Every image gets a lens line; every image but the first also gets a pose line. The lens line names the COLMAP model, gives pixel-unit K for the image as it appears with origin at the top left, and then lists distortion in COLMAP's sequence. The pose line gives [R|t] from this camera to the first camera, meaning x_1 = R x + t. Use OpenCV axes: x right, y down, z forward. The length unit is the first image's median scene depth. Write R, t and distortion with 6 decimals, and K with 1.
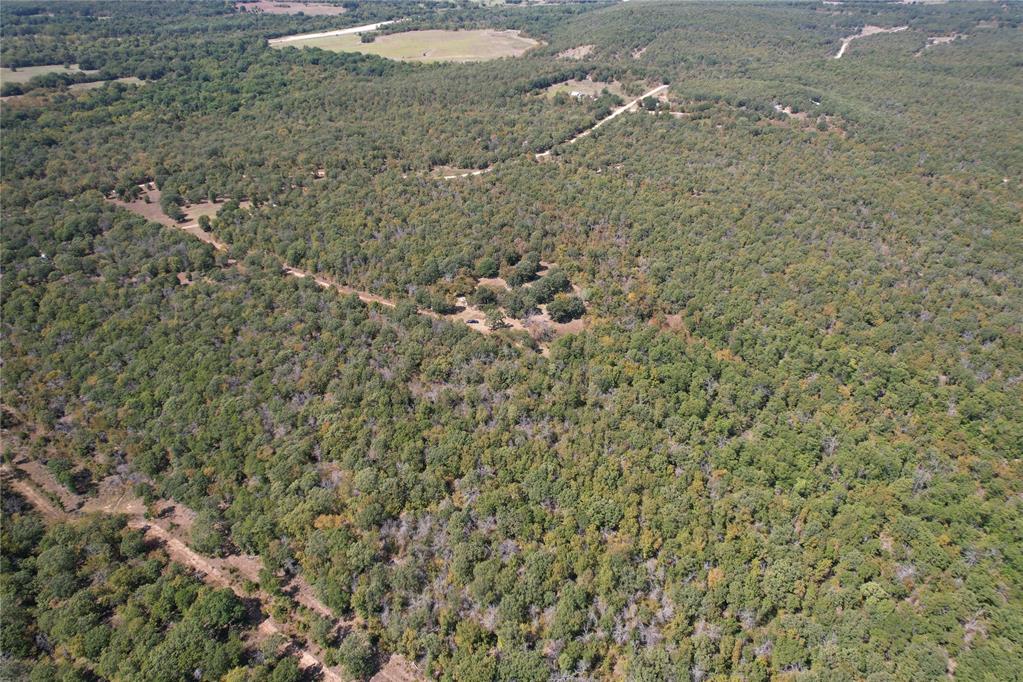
lens RADIAL K [[653.7, 0, 511.5], [0, 653.7, 341.0], [0, 0, 1]] dist [-0.078744, 0.076869]
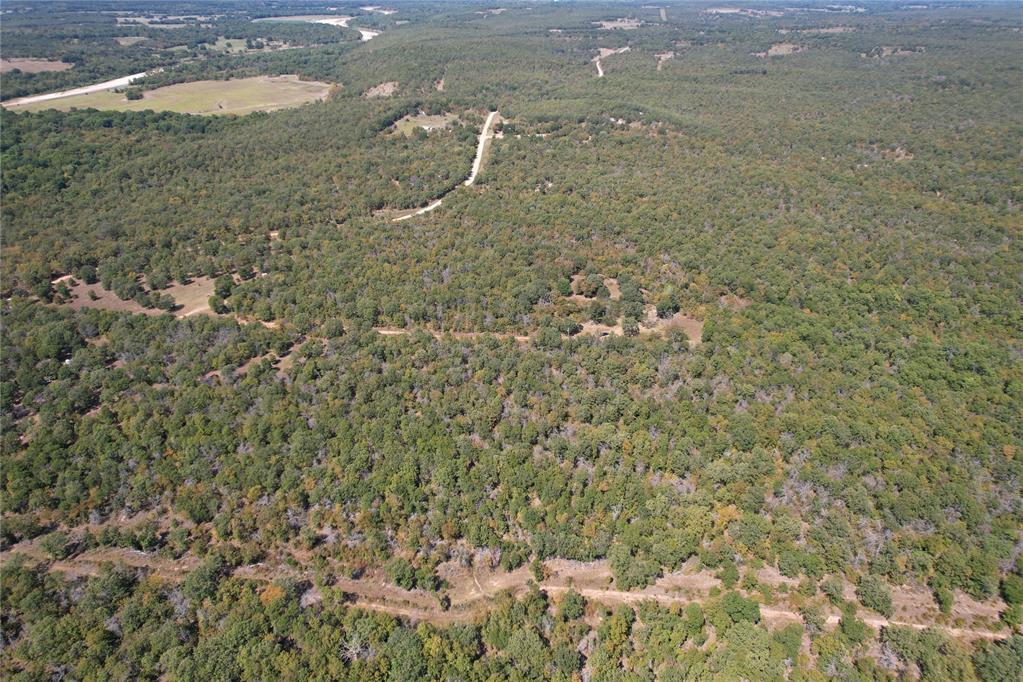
lens RADIAL K [[653.7, 0, 511.5], [0, 653.7, 341.0], [0, 0, 1]] dist [-0.078744, 0.076869]
pose [[0.906643, -0.217804, 0.361331, -0.322517], [0.234409, 0.972136, -0.002186, -0.028854], [-0.350787, 0.086681, 0.932435, 0.034300]]
